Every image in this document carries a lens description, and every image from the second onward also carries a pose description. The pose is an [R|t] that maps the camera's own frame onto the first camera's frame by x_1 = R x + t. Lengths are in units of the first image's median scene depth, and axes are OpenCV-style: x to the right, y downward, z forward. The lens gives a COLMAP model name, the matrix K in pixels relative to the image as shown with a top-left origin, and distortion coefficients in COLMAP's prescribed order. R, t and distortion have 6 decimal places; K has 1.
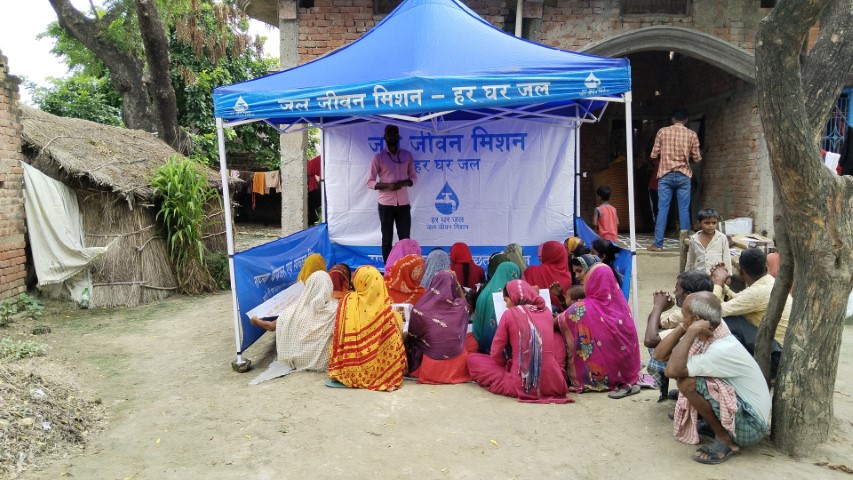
lens RADIAL K [[671.7, 0, 427.4], [0, 671.7, 242.5], [0, 0, 1]] dist [0.045335, -0.088271]
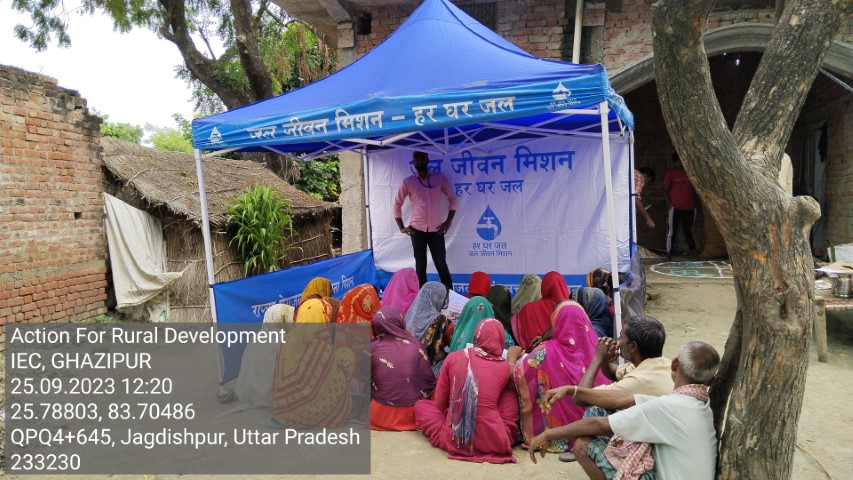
lens RADIAL K [[671.7, 0, 423.7], [0, 671.7, 241.7], [0, 0, 1]] dist [0.045335, -0.088271]
pose [[0.971116, -0.004465, -0.238568, 0.172424], [-0.003229, 0.999487, -0.031850, -0.009879], [0.238588, 0.031701, 0.970603, 0.069121]]
